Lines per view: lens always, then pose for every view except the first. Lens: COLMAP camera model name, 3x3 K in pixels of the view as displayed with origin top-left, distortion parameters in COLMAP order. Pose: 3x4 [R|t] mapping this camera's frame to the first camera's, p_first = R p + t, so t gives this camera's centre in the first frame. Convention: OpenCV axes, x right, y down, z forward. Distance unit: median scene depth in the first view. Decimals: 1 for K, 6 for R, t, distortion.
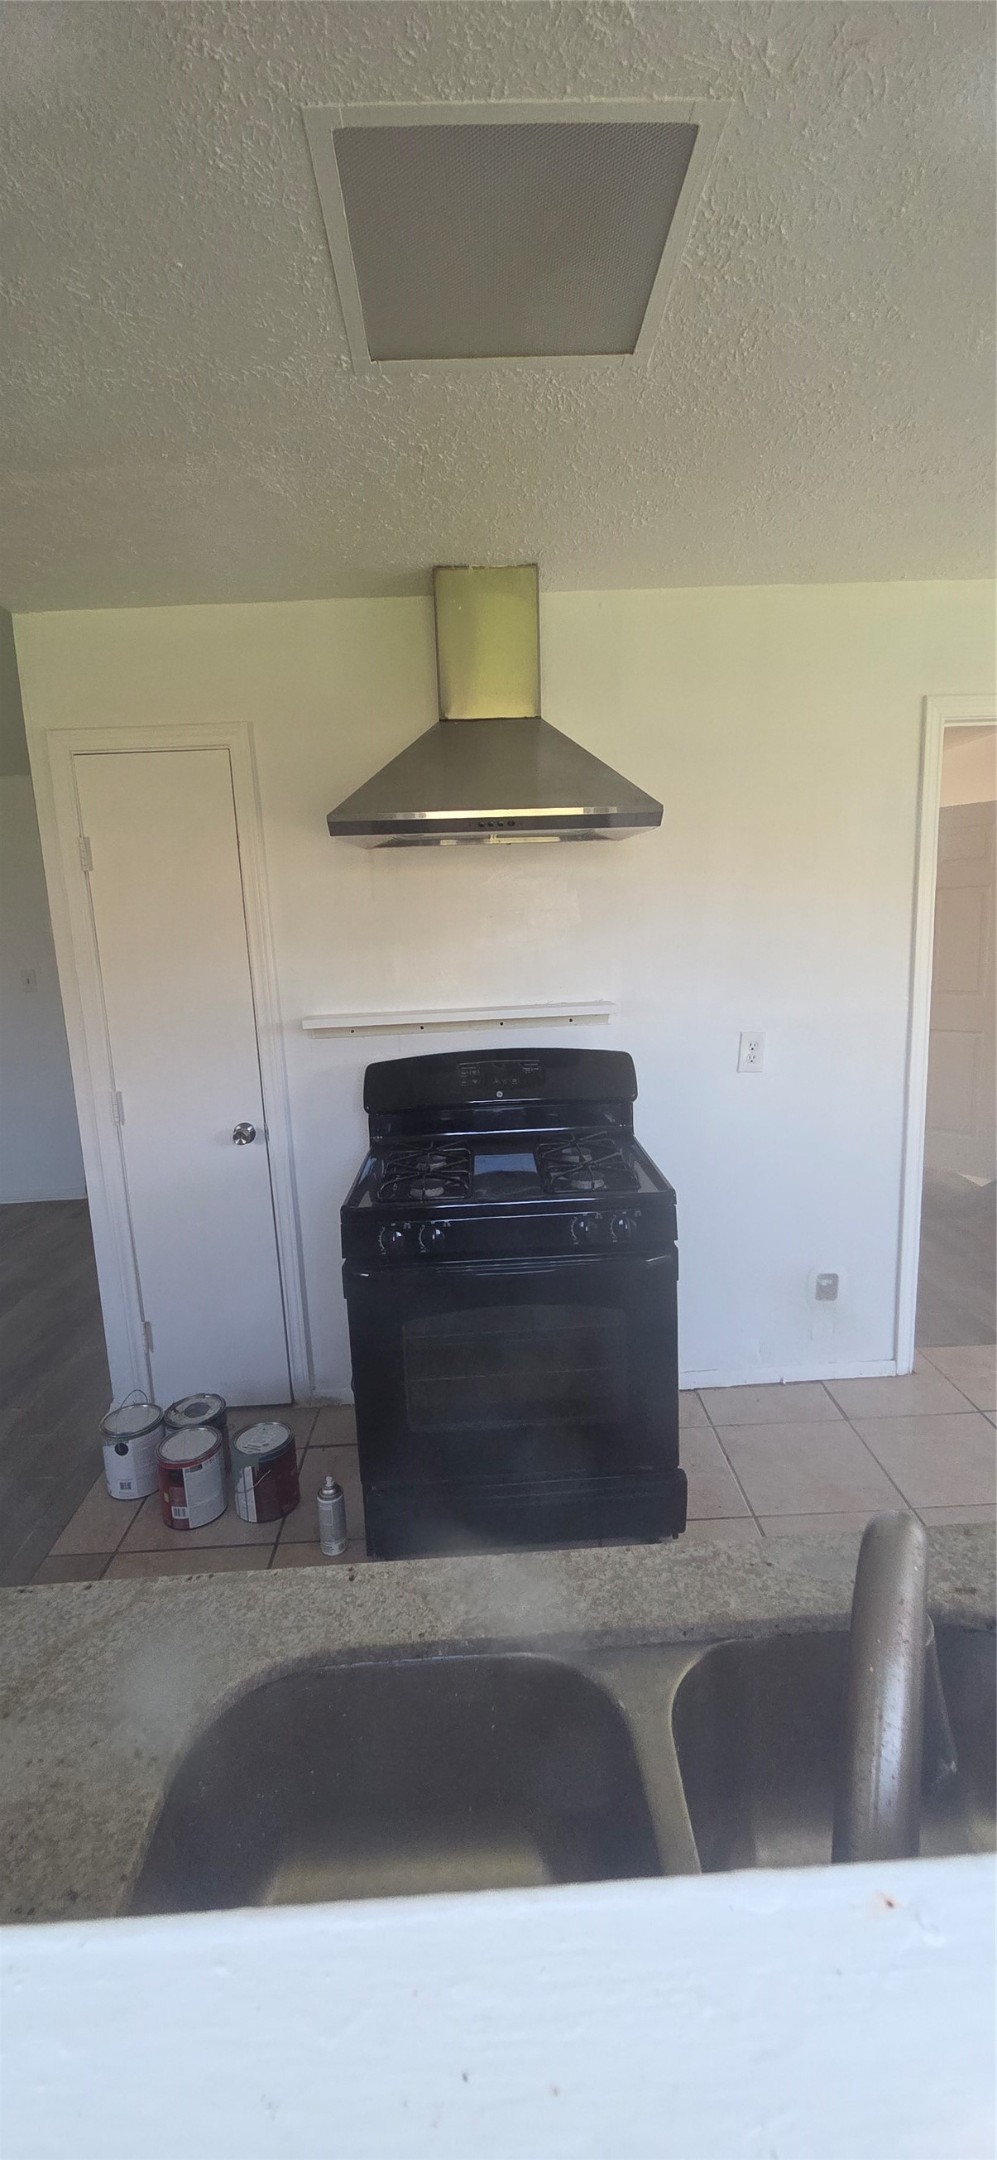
lens RADIAL K [[892.0, 0, 498.5], [0, 892.0, 1080.0], [0, 0, 1]] dist [0.013100, -0.012872]
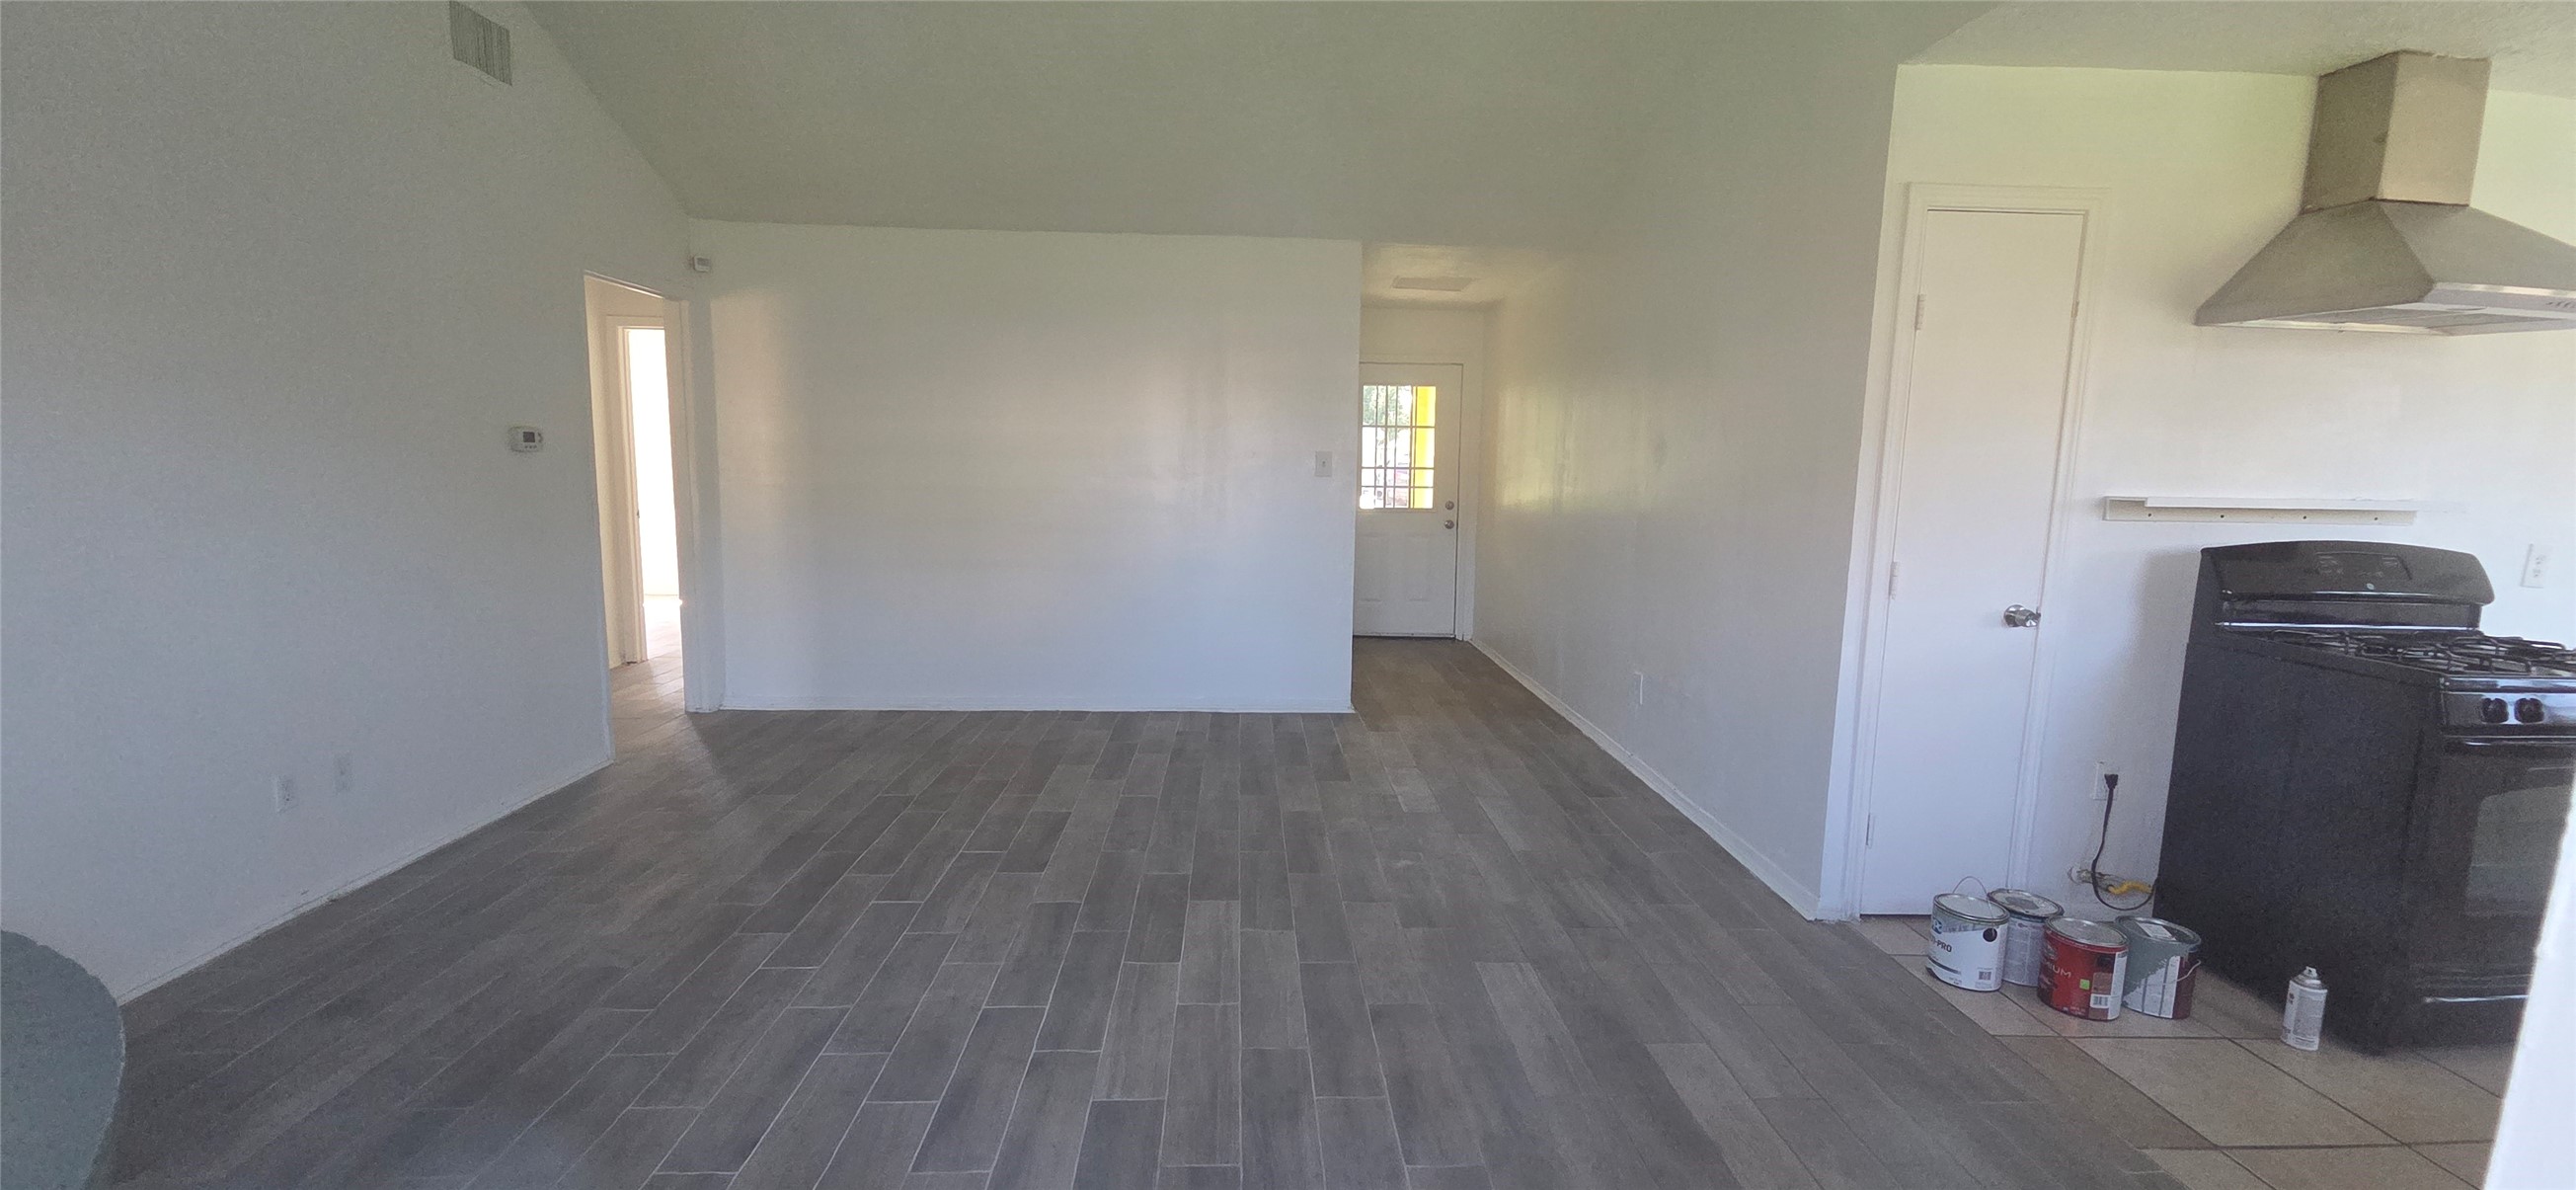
lens RADIAL K [[1063.9, 0, 1230.0], [0, 1063.9, 592.7], [0, 0, 1]] dist [0.013100, -0.012872]
pose [[0.997873, 0.065186, -0.000736, -1.207478], [-0.065138, 0.996575, -0.050948, 0.159058], [-0.002588, 0.050888, 0.998701, -0.132697]]
